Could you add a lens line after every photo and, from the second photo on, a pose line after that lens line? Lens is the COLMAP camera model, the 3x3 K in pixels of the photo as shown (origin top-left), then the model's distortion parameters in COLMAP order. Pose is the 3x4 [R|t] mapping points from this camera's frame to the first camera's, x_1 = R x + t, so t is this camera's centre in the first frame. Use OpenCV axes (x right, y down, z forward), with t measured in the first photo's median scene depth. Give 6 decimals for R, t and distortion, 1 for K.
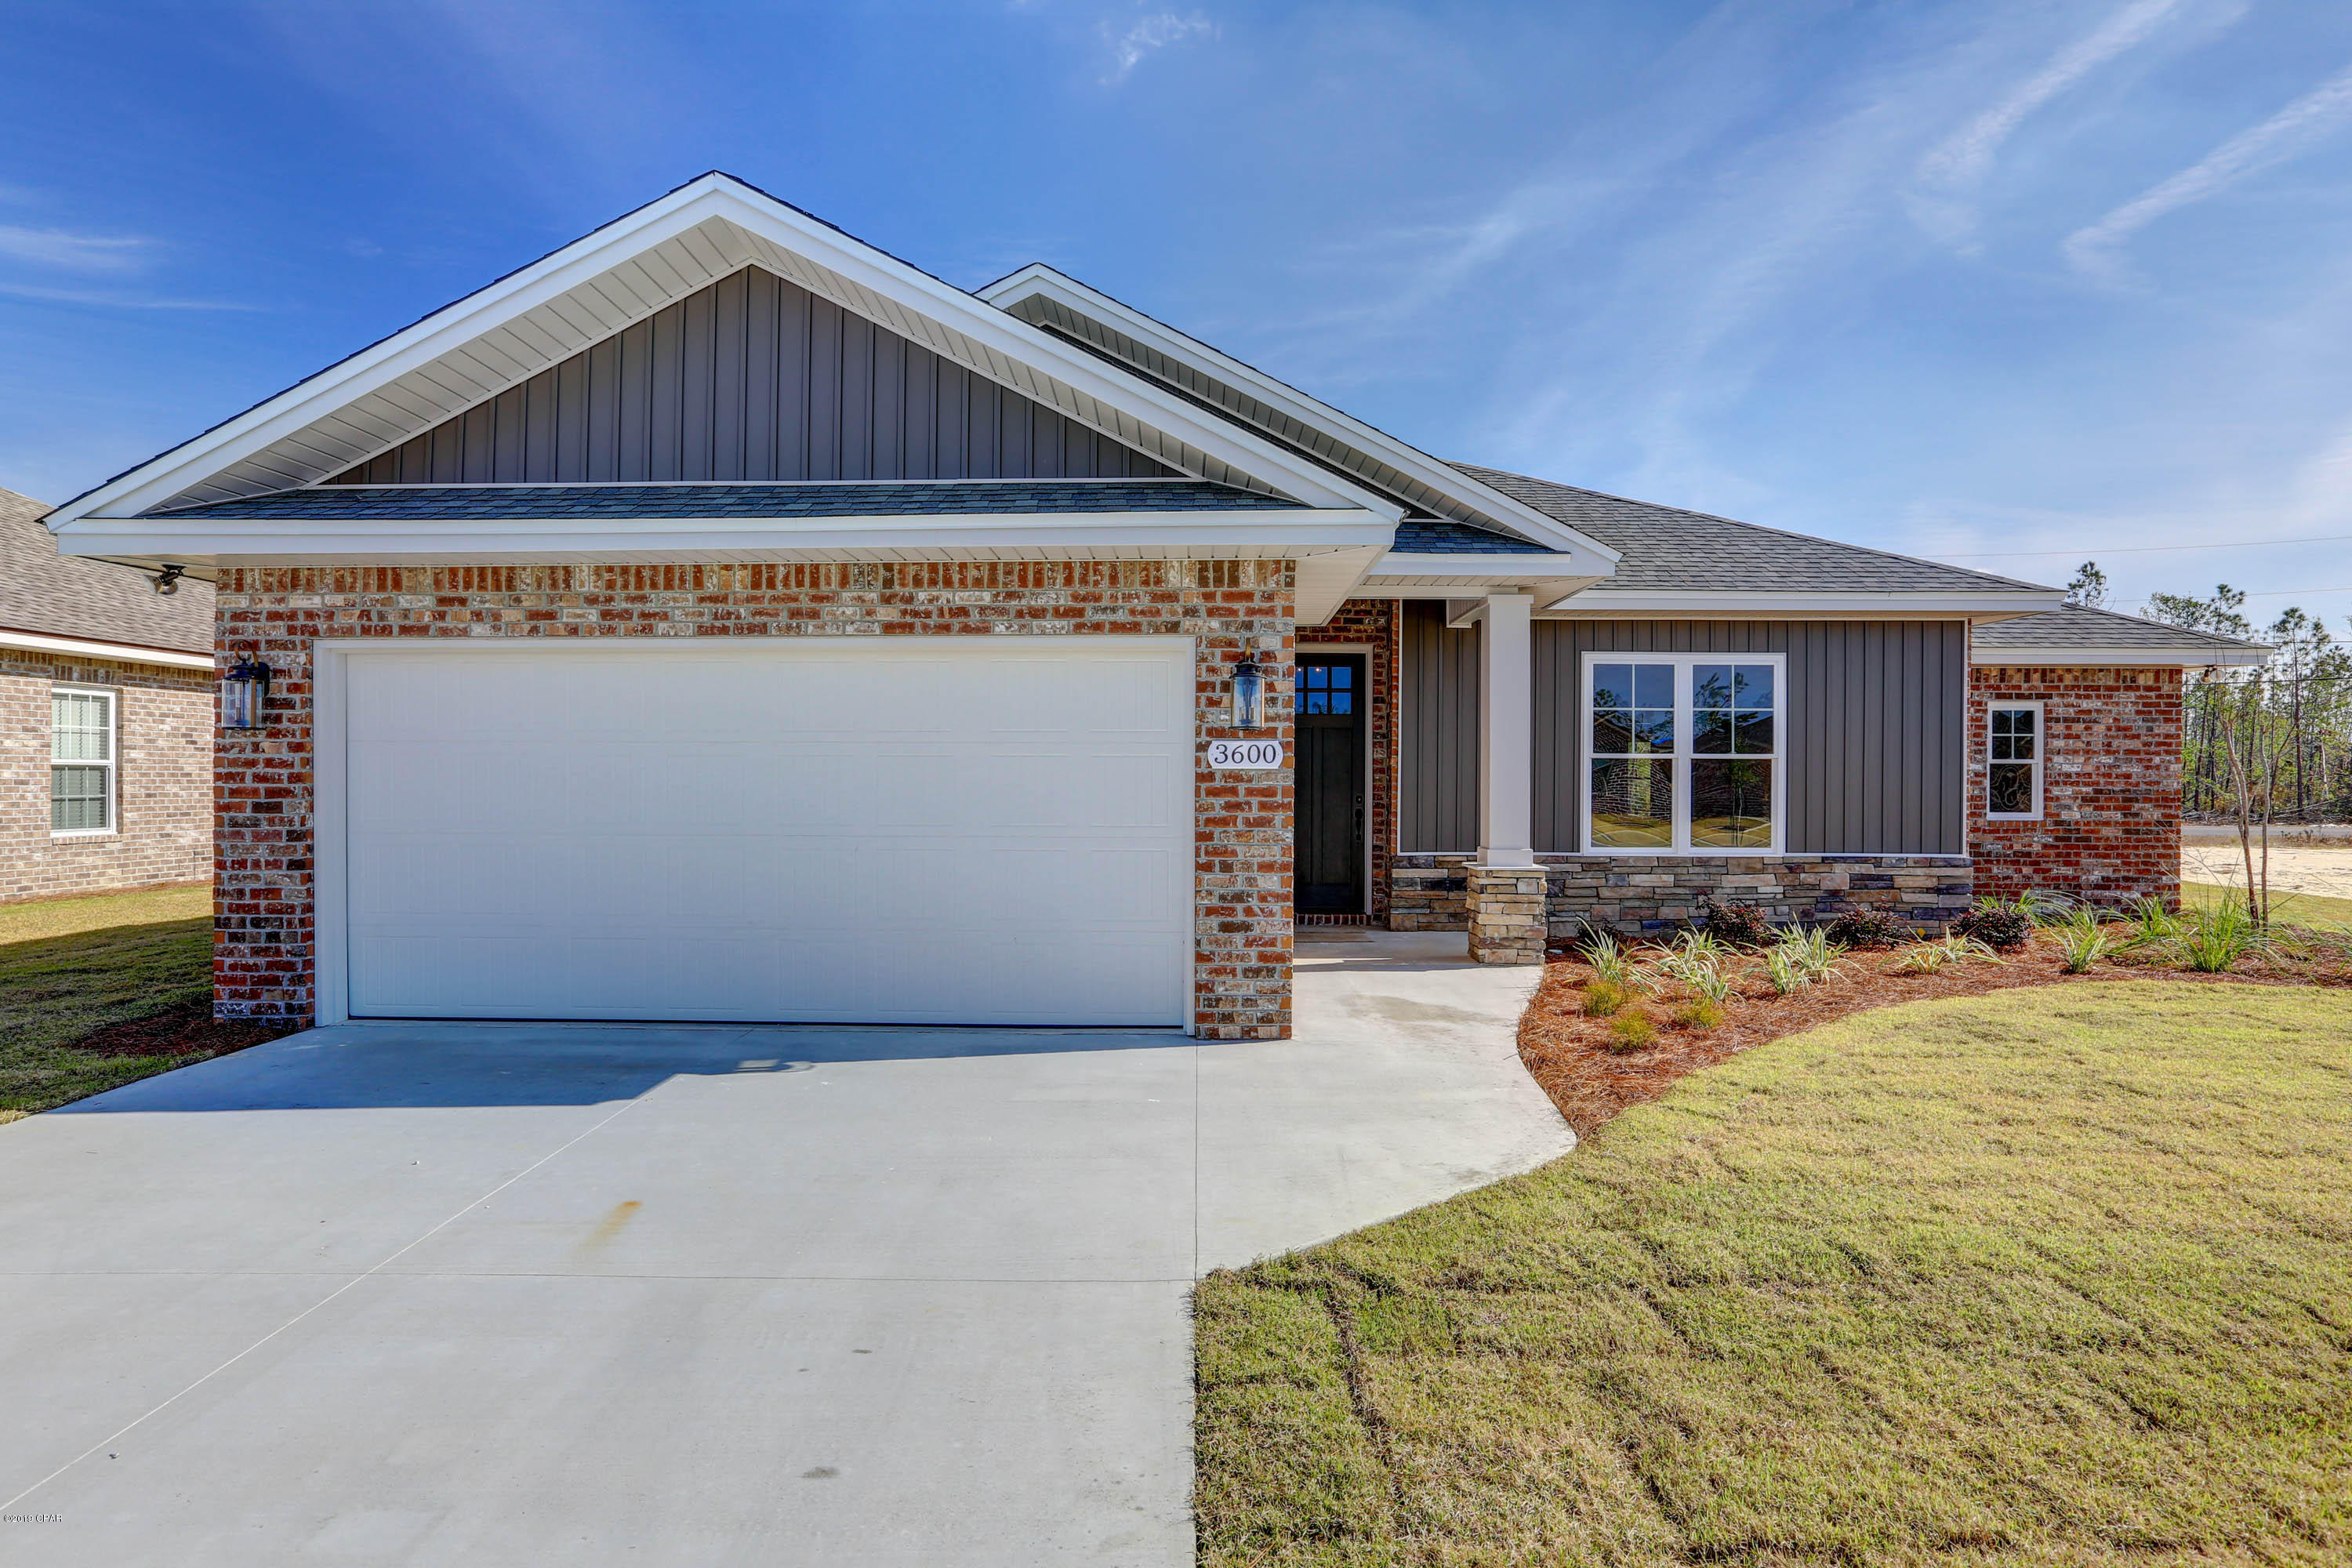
lens RADIAL K [[1282.1, 0, 1170.0], [0, 1282.1, 784.8], [0, 0, 1]] dist [-0.046652, 0.031878]
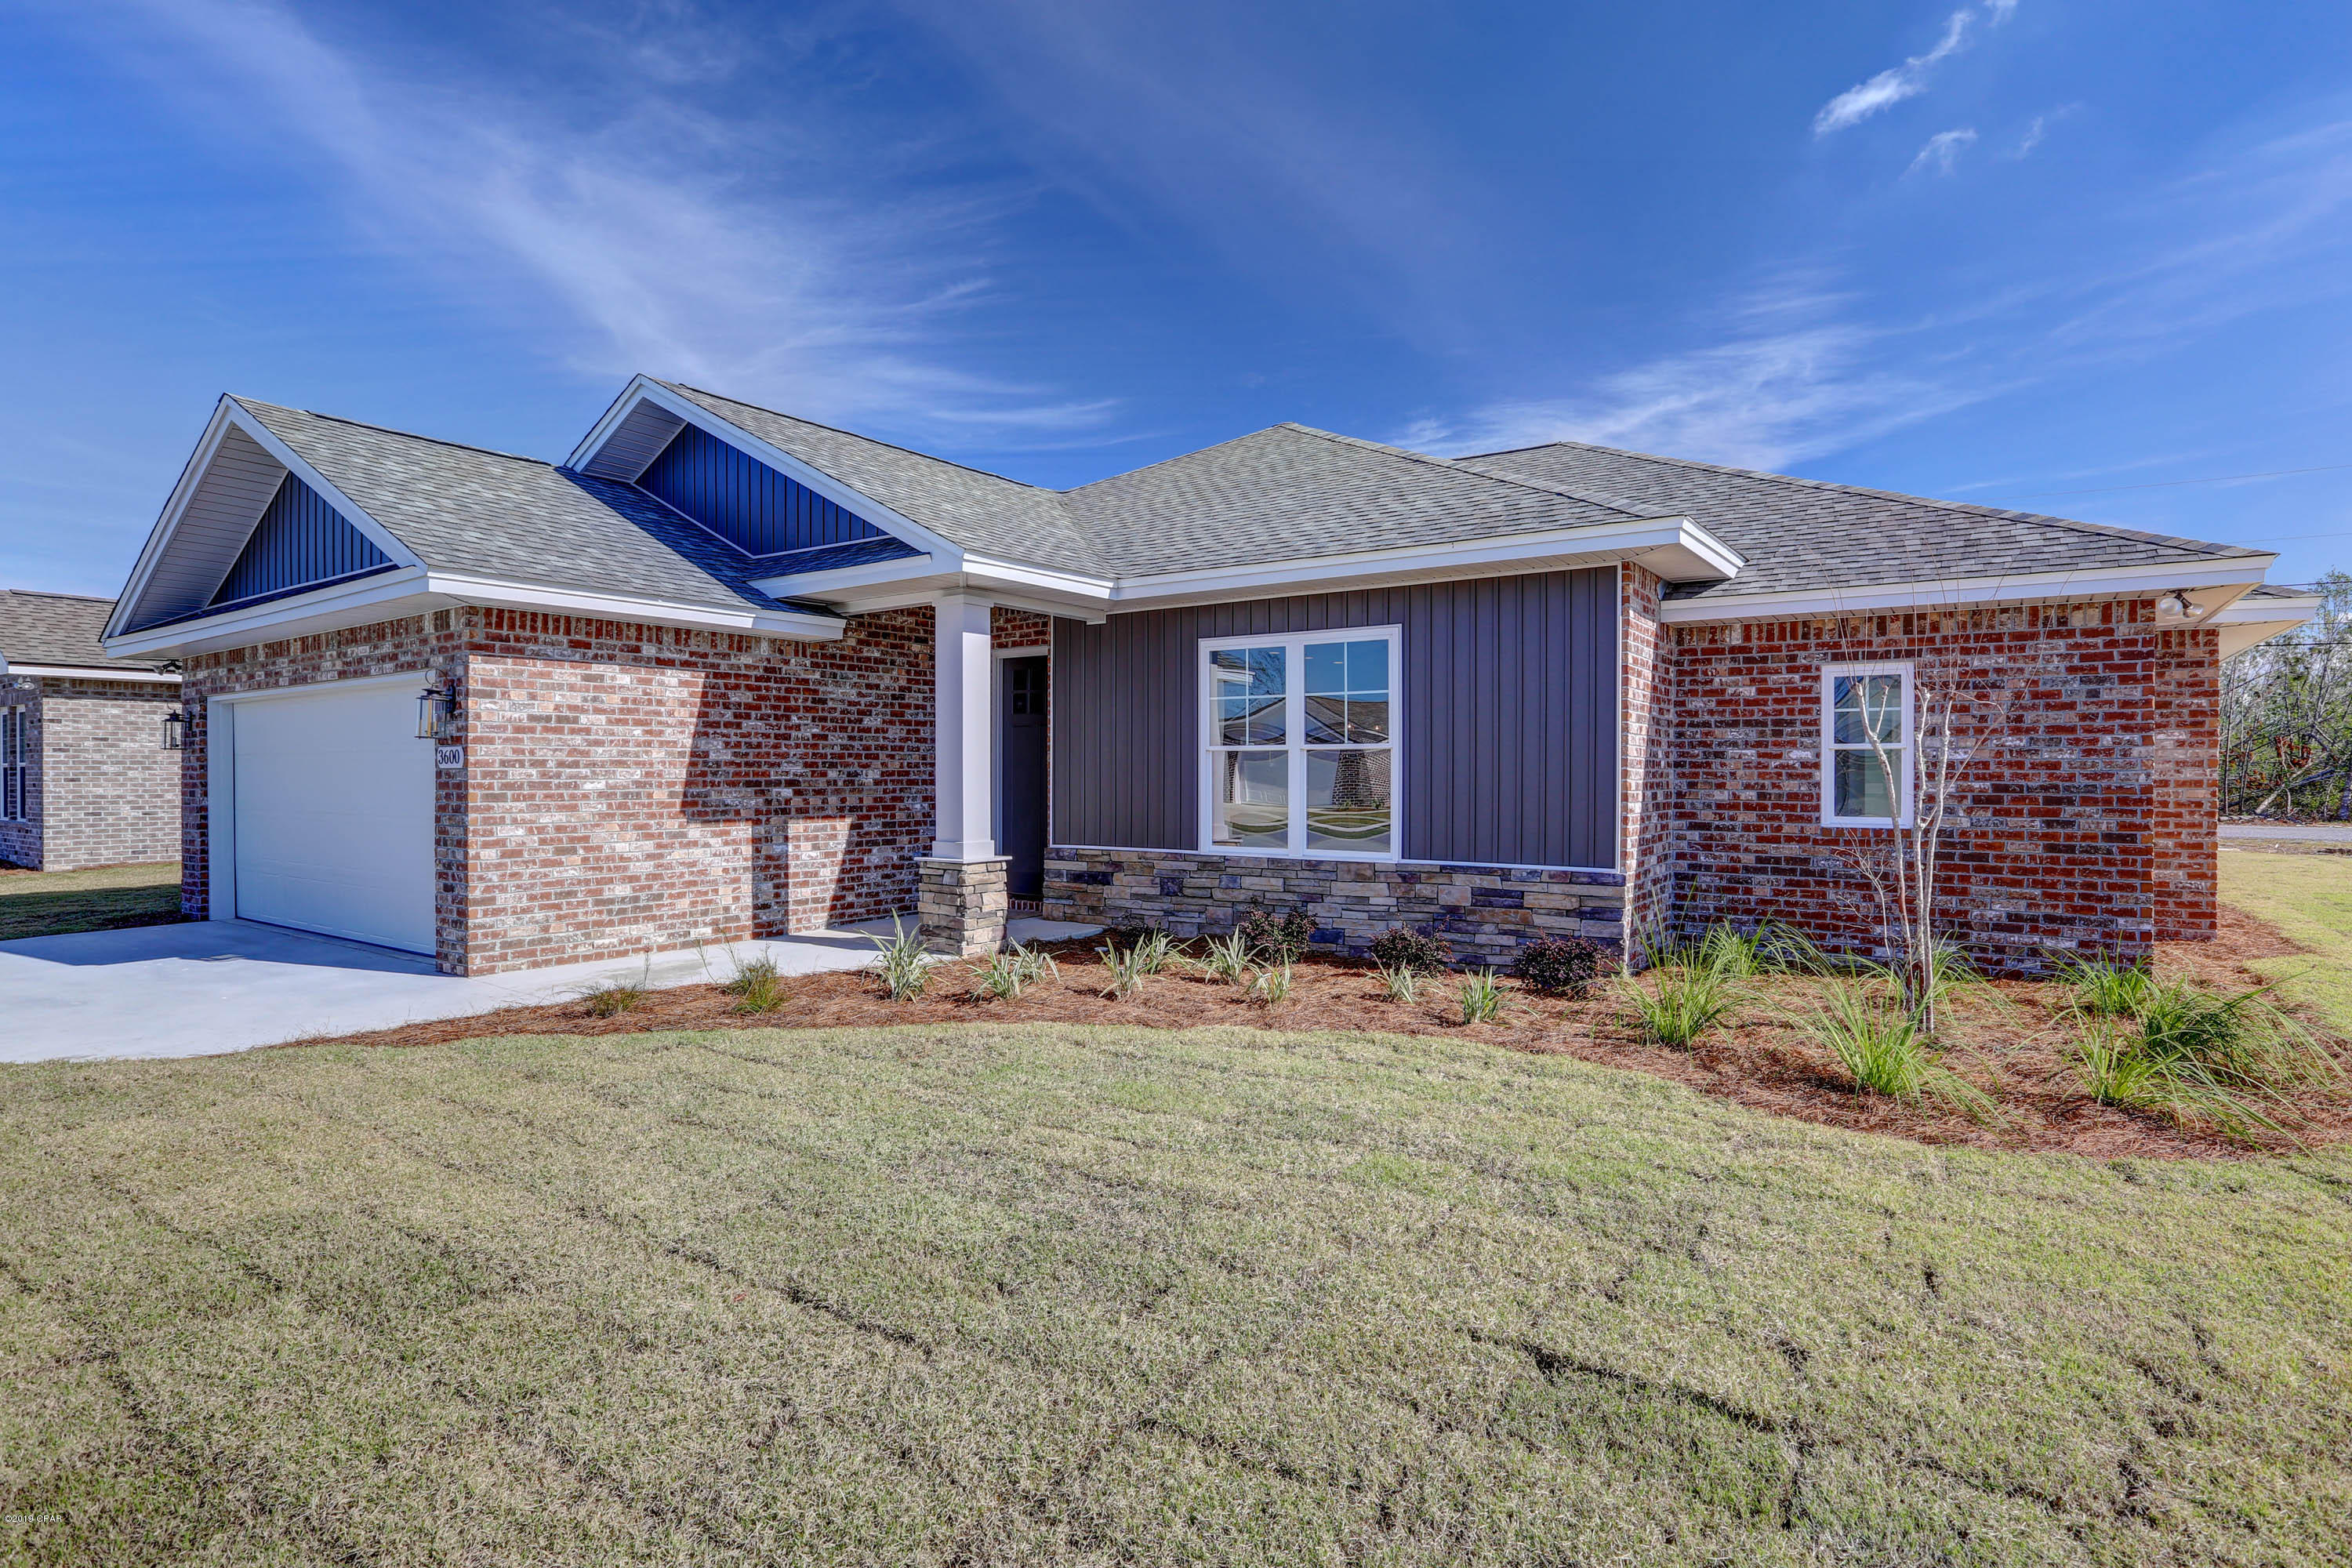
lens RADIAL K [[1223.3, 0, 1176.0], [0, 1223.3, 784.0], [0, 0, 1]] dist [-0.072255, 0.055977]
pose [[0.827946, 0.001467, -0.560806, 0.730531], [0.001188, 0.999990, 0.004369, -0.000371], [0.560806, -0.004283, 0.827936, 0.212505]]
